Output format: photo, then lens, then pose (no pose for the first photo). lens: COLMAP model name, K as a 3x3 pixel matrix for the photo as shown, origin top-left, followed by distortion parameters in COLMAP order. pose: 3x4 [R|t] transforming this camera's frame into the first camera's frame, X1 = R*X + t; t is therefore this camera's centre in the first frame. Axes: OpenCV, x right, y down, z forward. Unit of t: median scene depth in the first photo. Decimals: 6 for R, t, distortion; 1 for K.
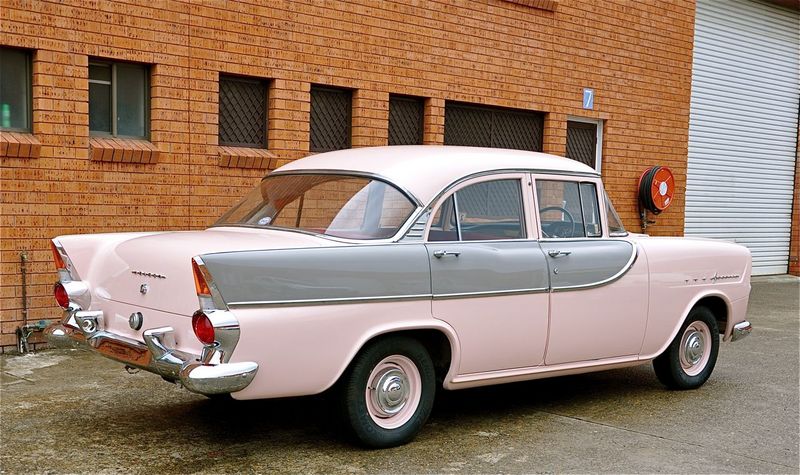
lens RADIAL K [[1047.7, 0, 379.1], [0, 1047.7, 268.7], [0, 0, 1]] dist [0.017997, 0.000000]
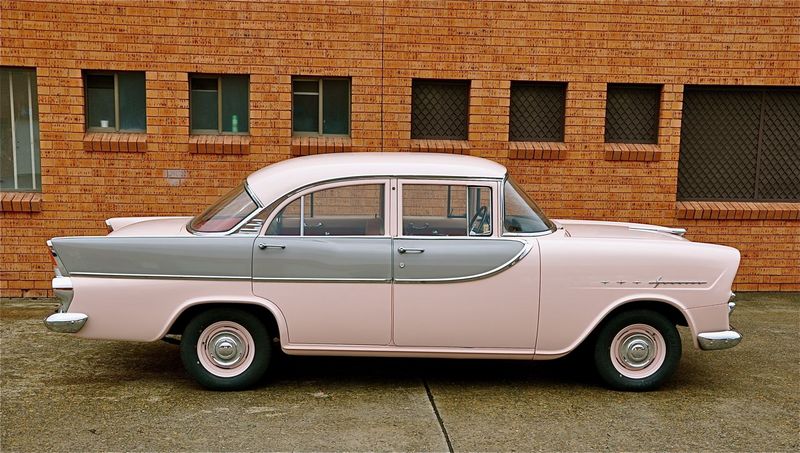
lens RADIAL K [[1004.9, 0, 401.3], [0, 1004.9, 234.9], [0, 0, 1]] dist [0.062921, 0.000000]
pose [[0.781561, 0.051654, -0.621687, 0.629916], [-0.042702, 0.998658, 0.029292, -0.046588], [0.622366, 0.003653, 0.782718, 0.100226]]
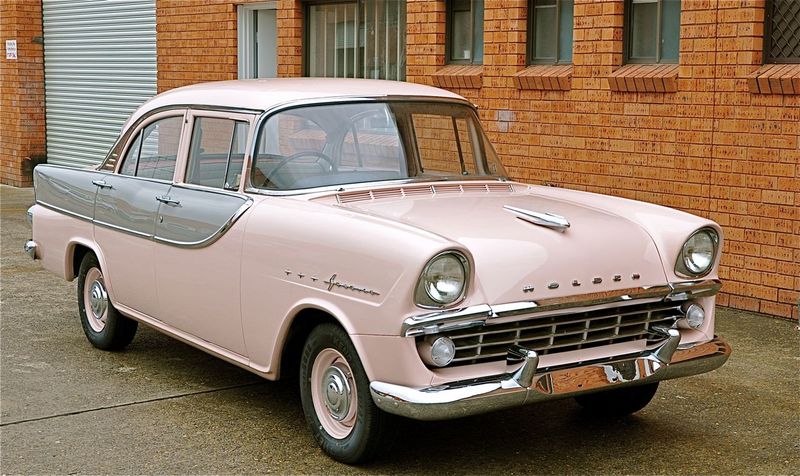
lens RADIAL K [[1336.3, 0, 400.3], [0, 1336.3, 234.3], [0, 0, 1]] dist [0.035656, 0.000000]
pose [[-0.145676, 0.093449, -0.984909, 0.929818], [-0.076503, 0.991484, 0.105388, -0.089224], [0.986370, 0.090701, -0.137286, 1.003096]]
